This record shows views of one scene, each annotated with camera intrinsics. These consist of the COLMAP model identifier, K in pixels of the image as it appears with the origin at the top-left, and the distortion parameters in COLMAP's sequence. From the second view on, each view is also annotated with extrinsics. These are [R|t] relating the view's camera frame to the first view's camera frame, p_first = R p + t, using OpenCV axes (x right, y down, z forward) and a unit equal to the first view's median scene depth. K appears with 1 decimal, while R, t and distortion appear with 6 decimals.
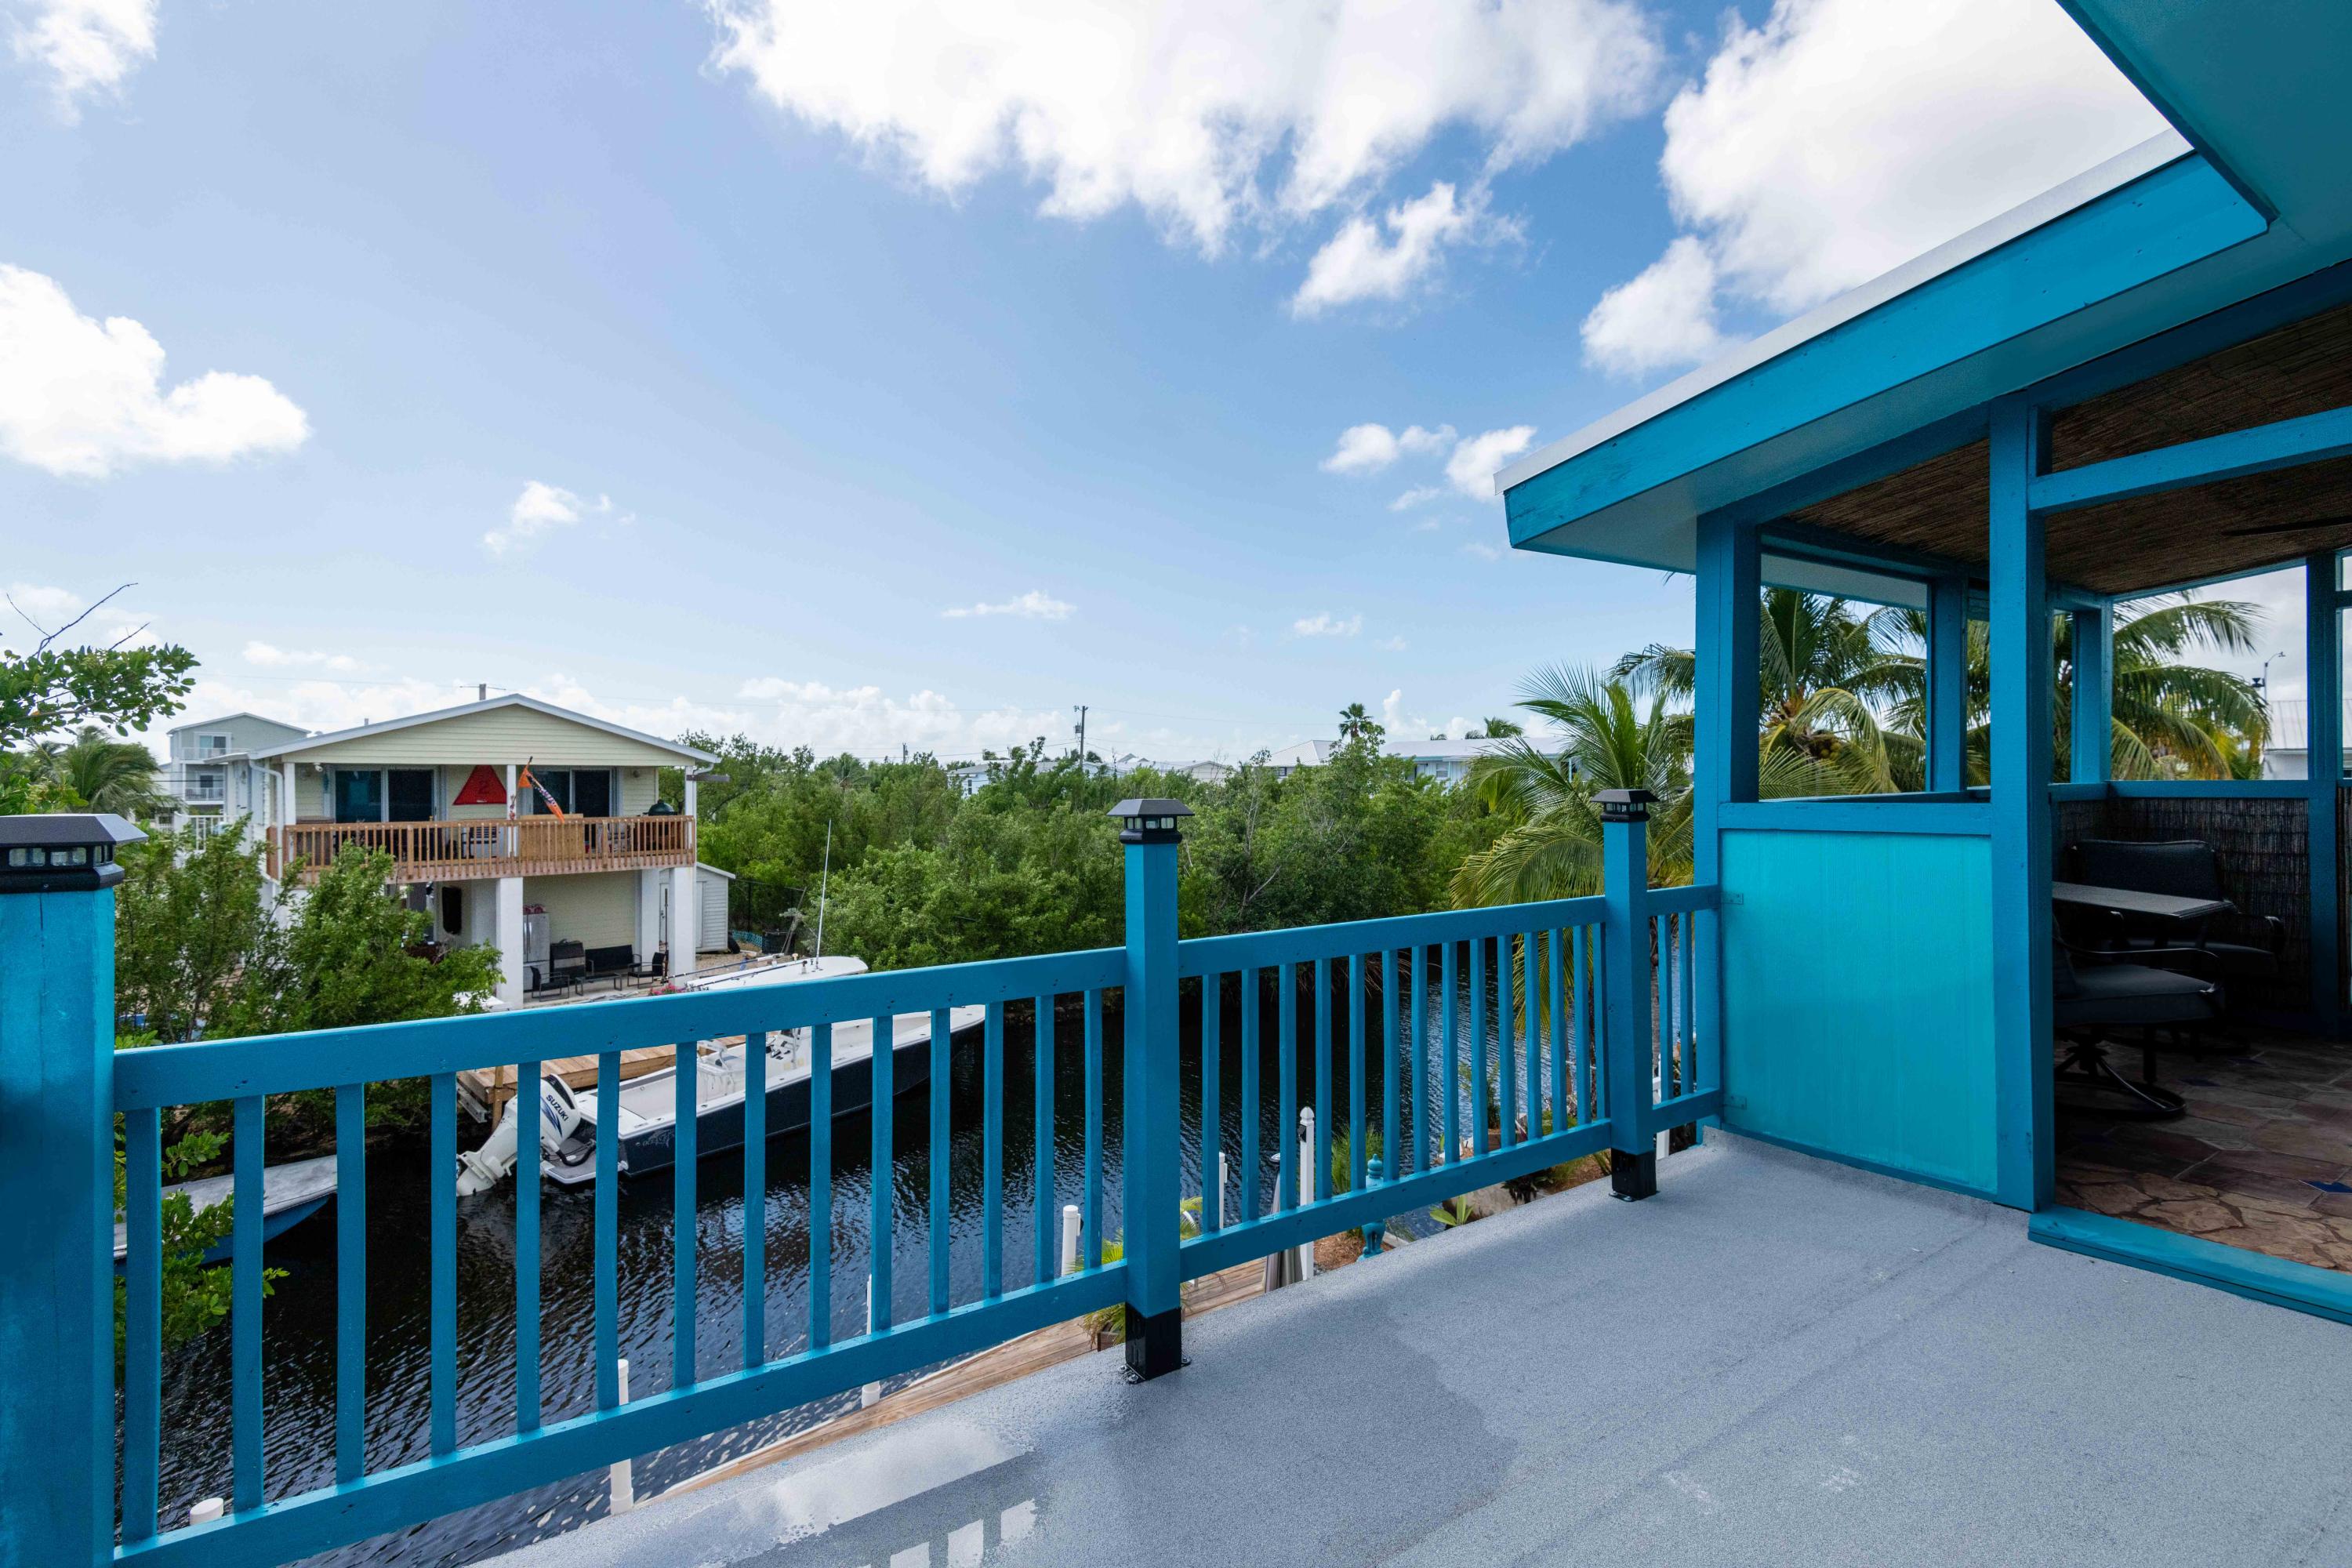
lens RADIAL K [[1079.6, 0, 1162.7], [0, 1079.6, 742.6], [0, 0, 1]] dist [-0.004392, -0.001043]
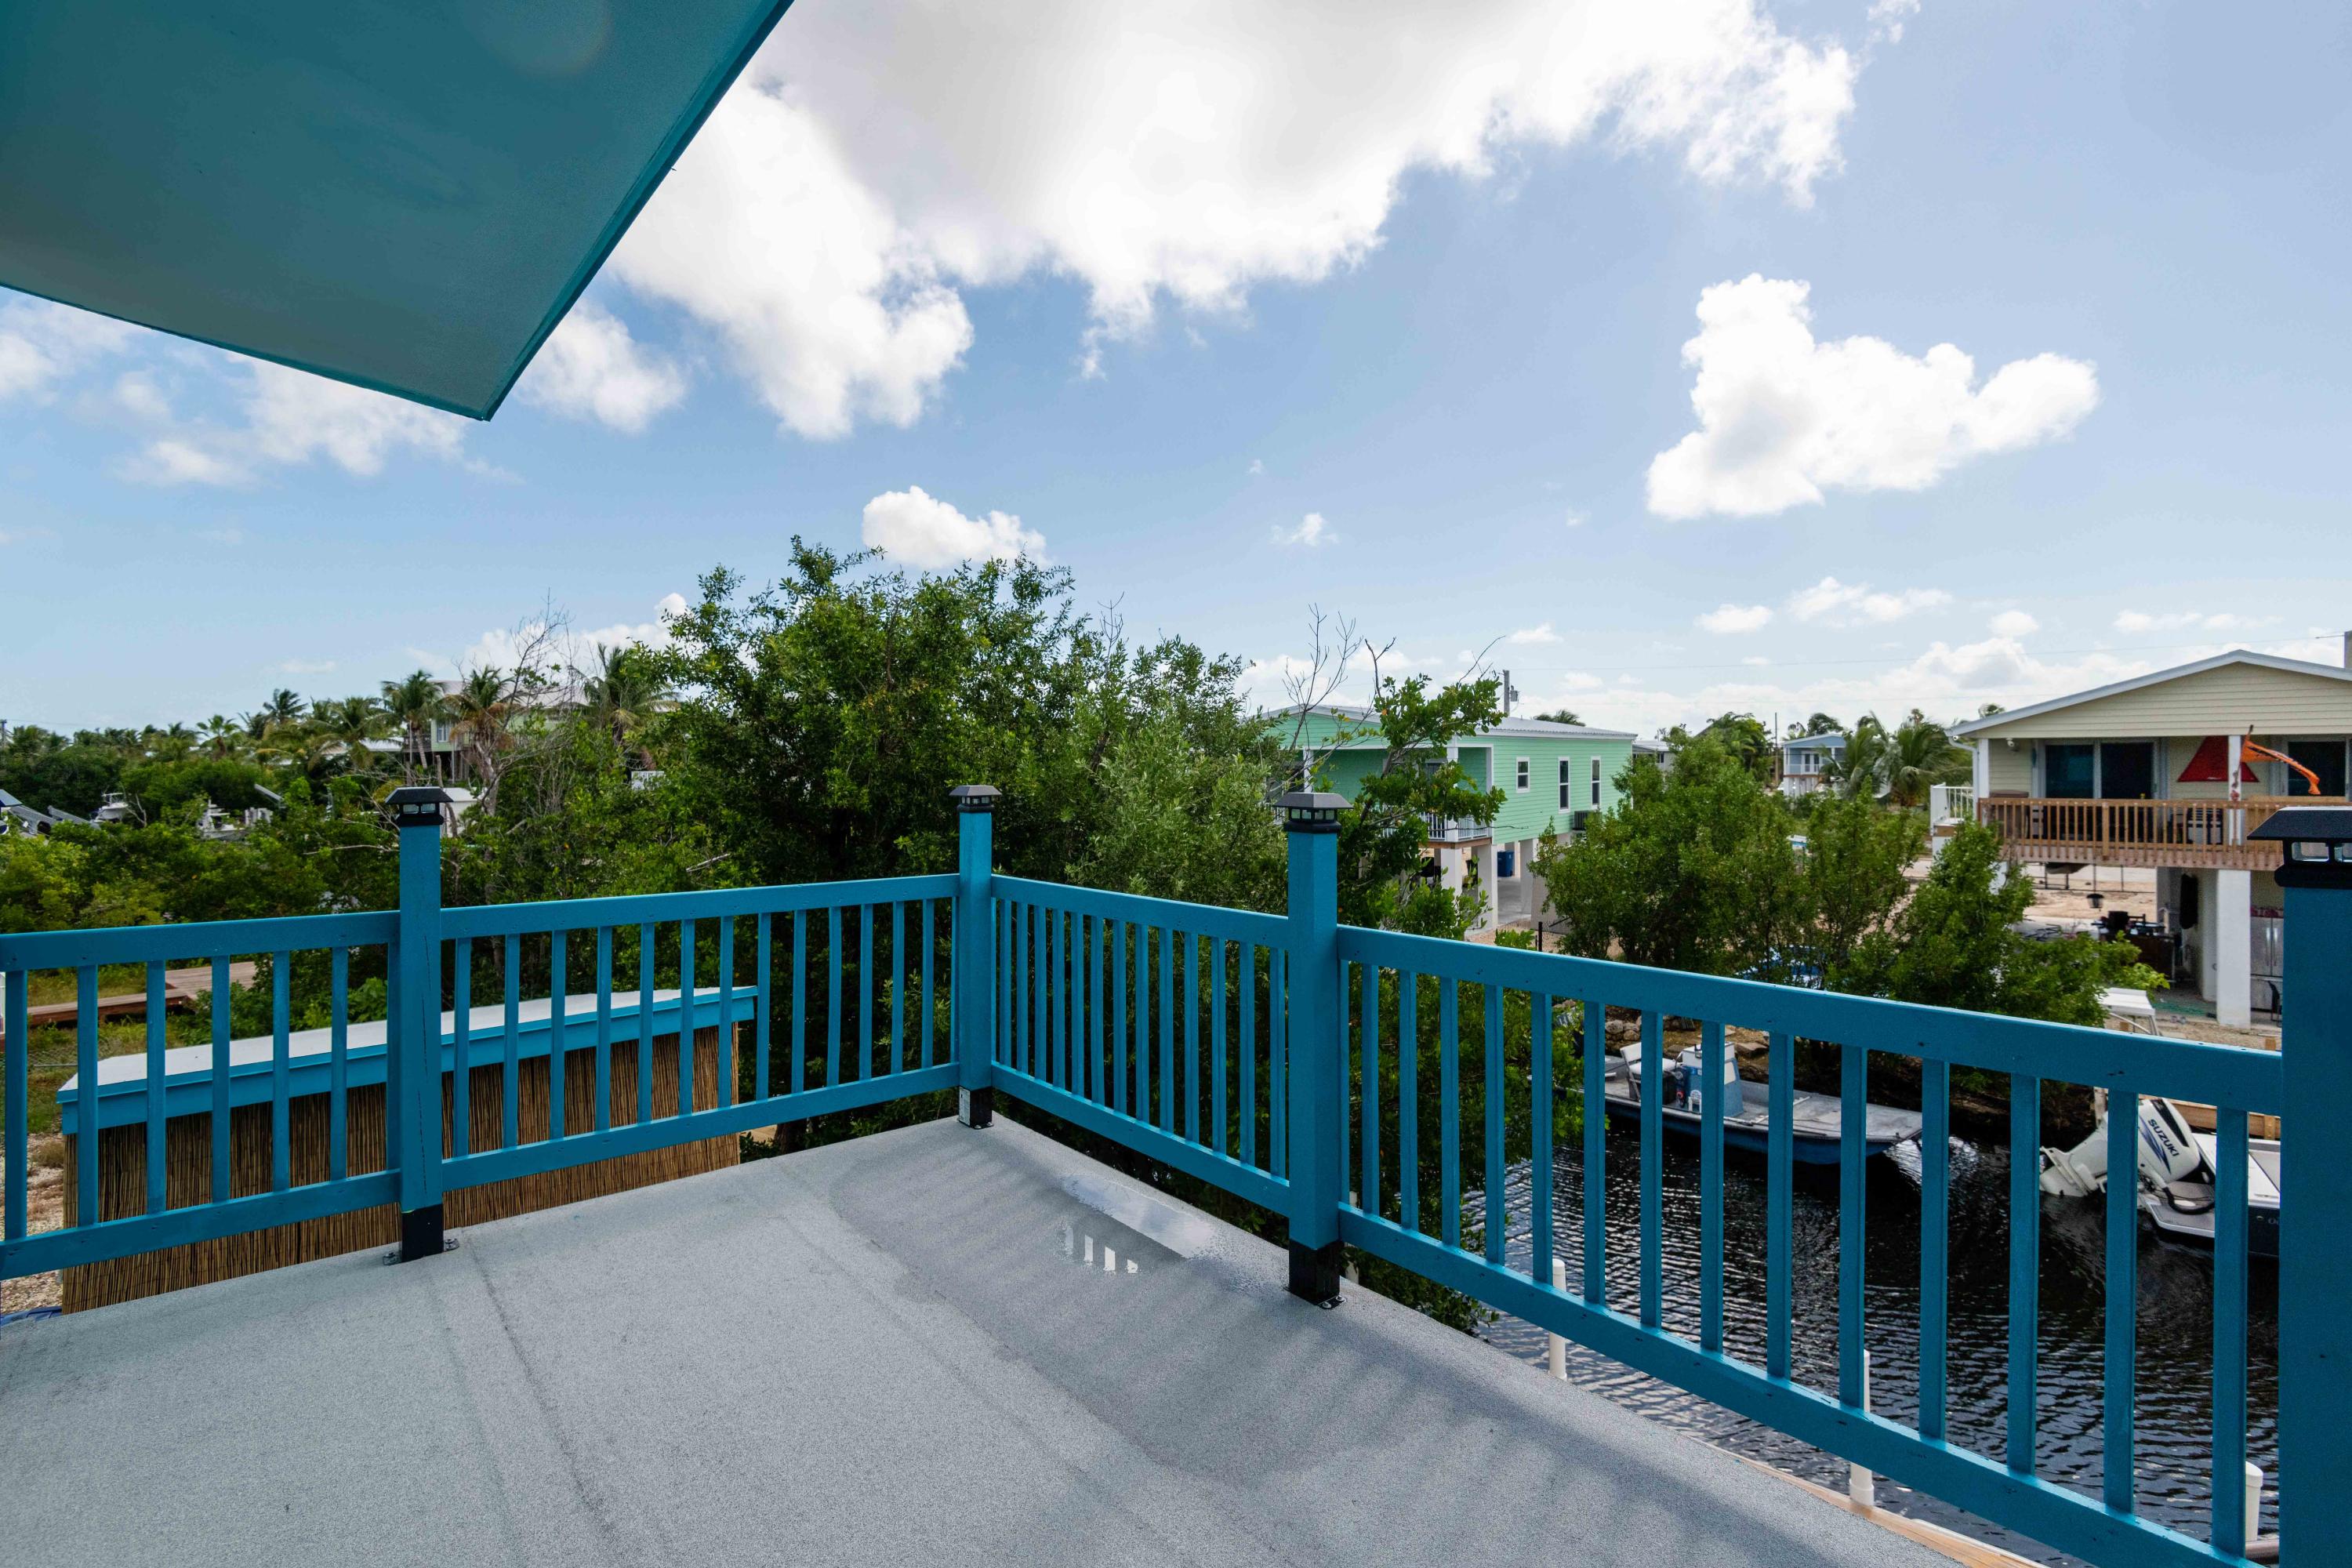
lens RADIAL K [[1079.6, 0, 1179.4], [0, 1079.6, 786.1], [0, 0, 1]] dist [-0.004392, -0.001043]
pose [[0.146063, 0.023521, -0.988996, 0.105405], [0.042505, 0.998645, 0.030028, 0.000271], [0.988362, -0.046423, 0.144866, 0.074574]]
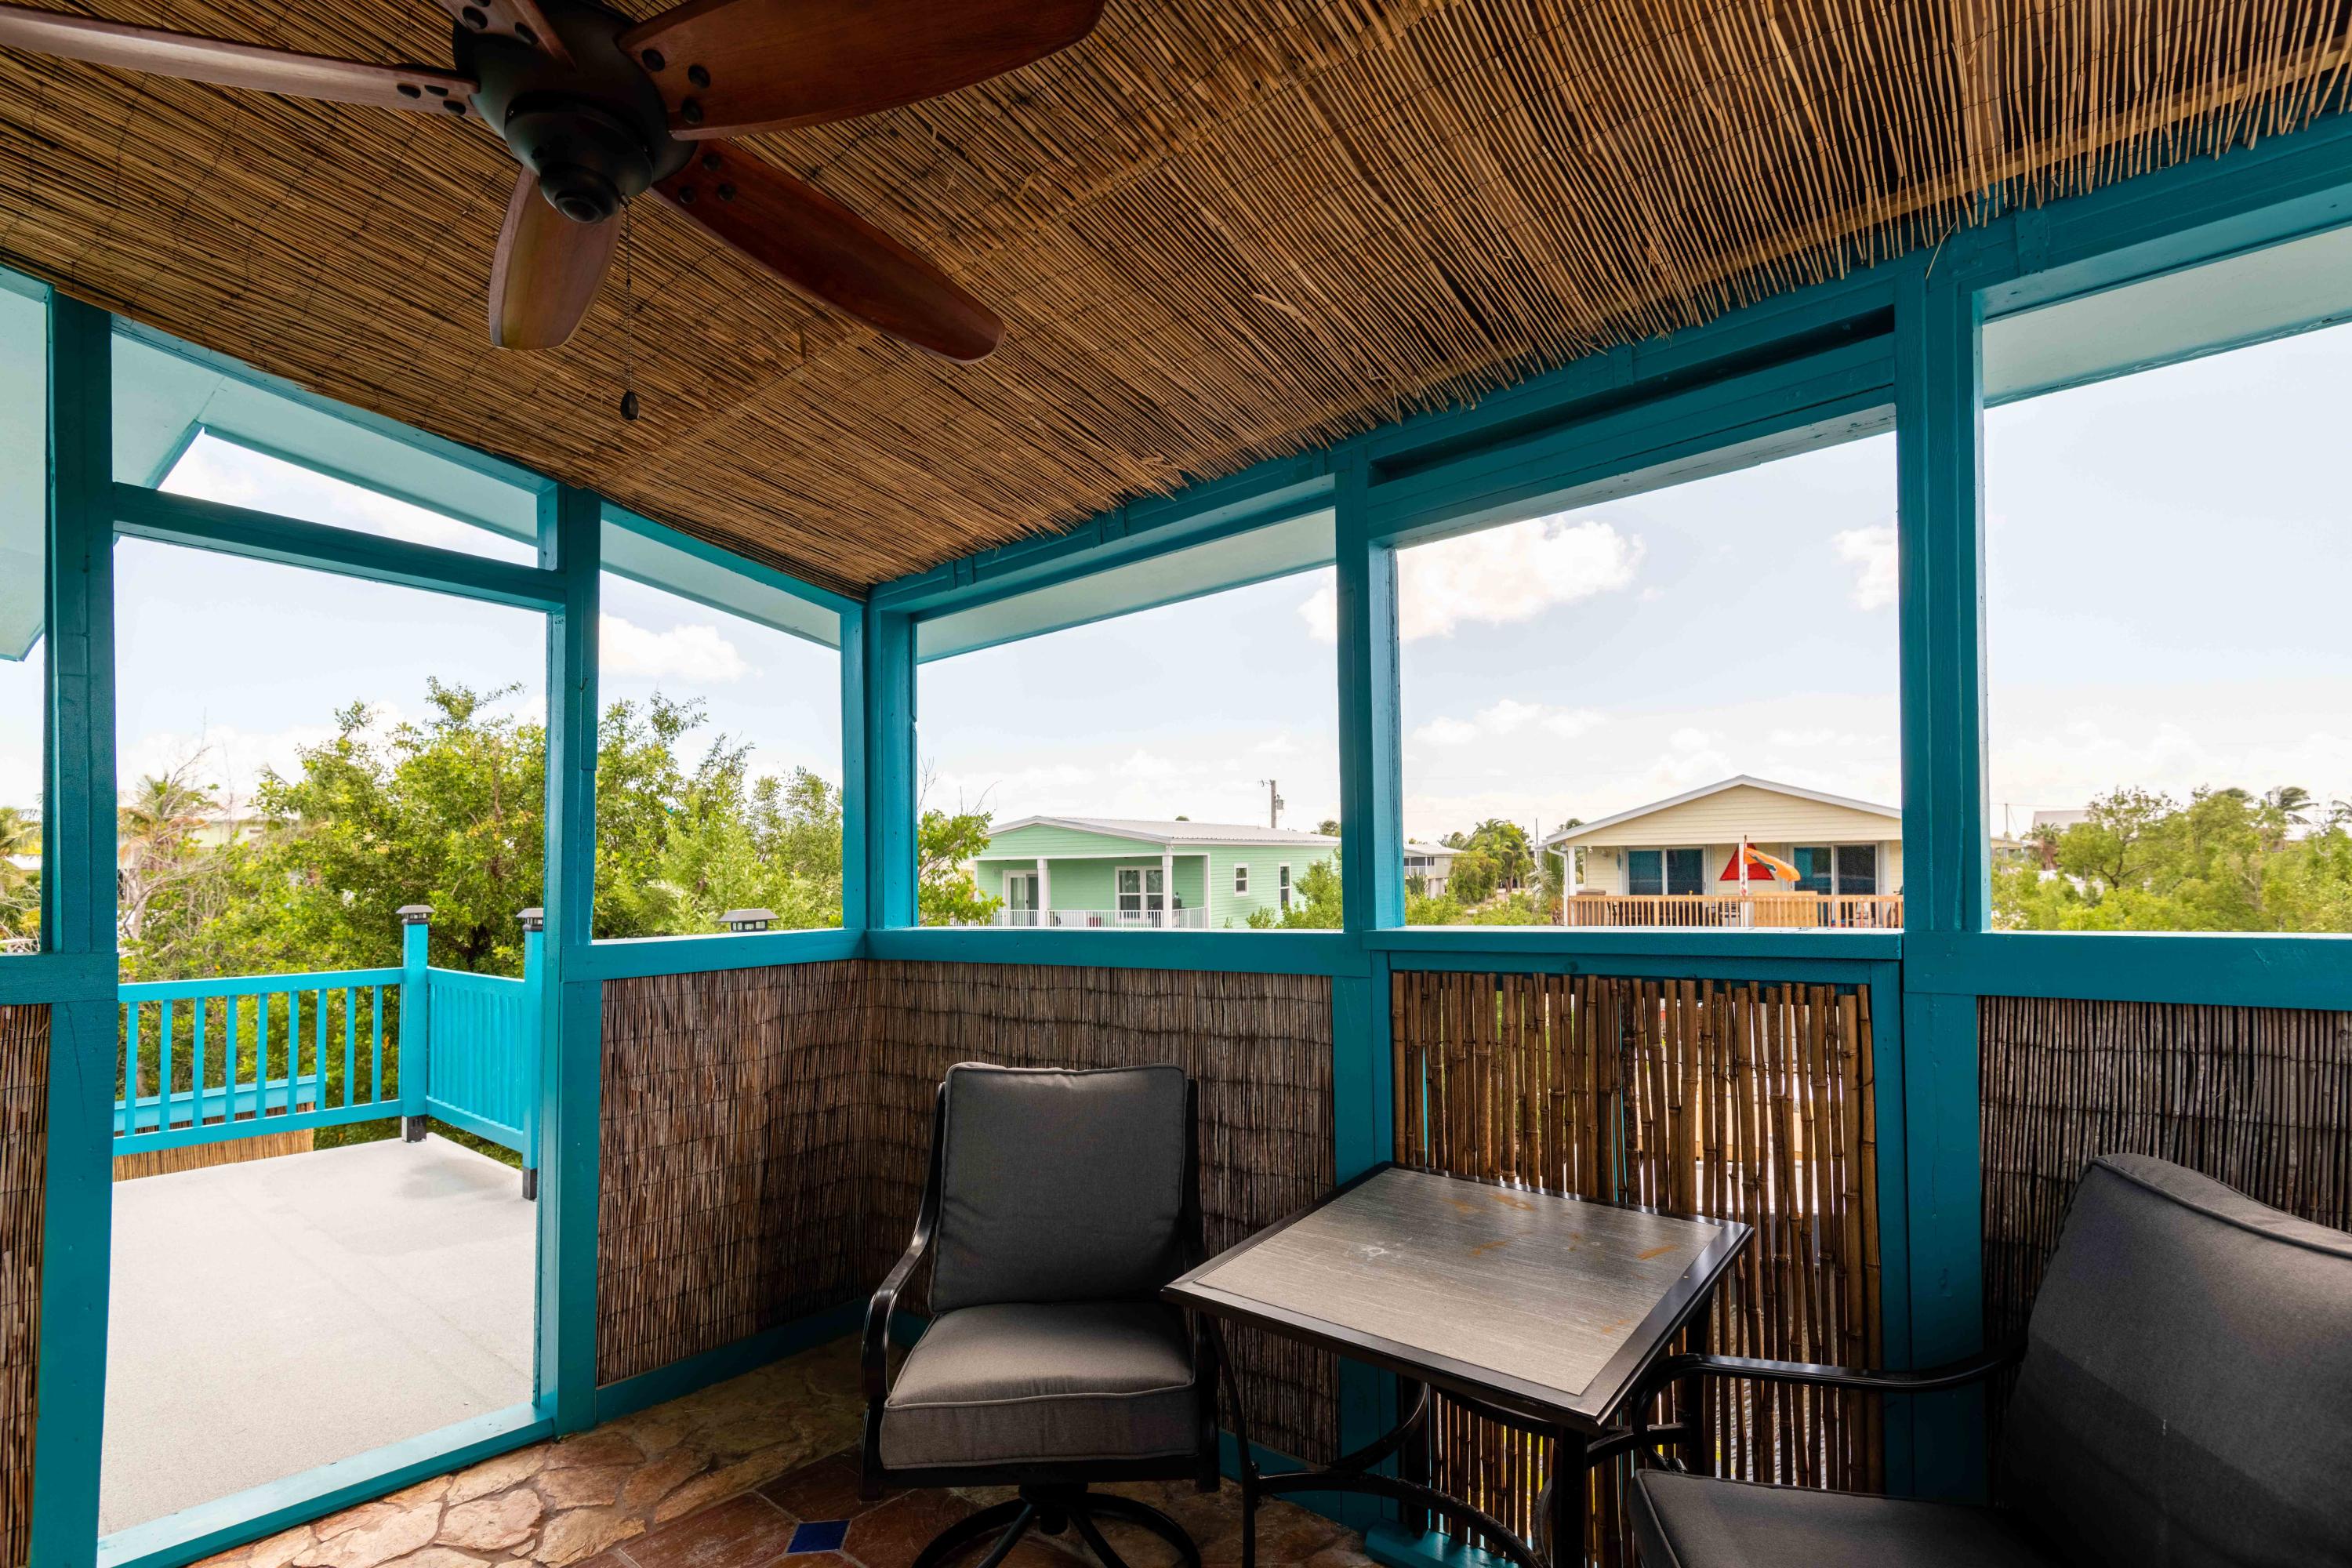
lens RADIAL K [[1079.6, 0, 1134.4], [0, 1079.6, 867.8], [0, 0, 1]] dist [-0.004392, -0.001043]
pose [[0.302076, -0.002811, -0.953280, 0.210713], [0.052639, 0.998519, 0.013736, 0.000399], [0.951829, -0.054329, 0.301777, 0.146004]]
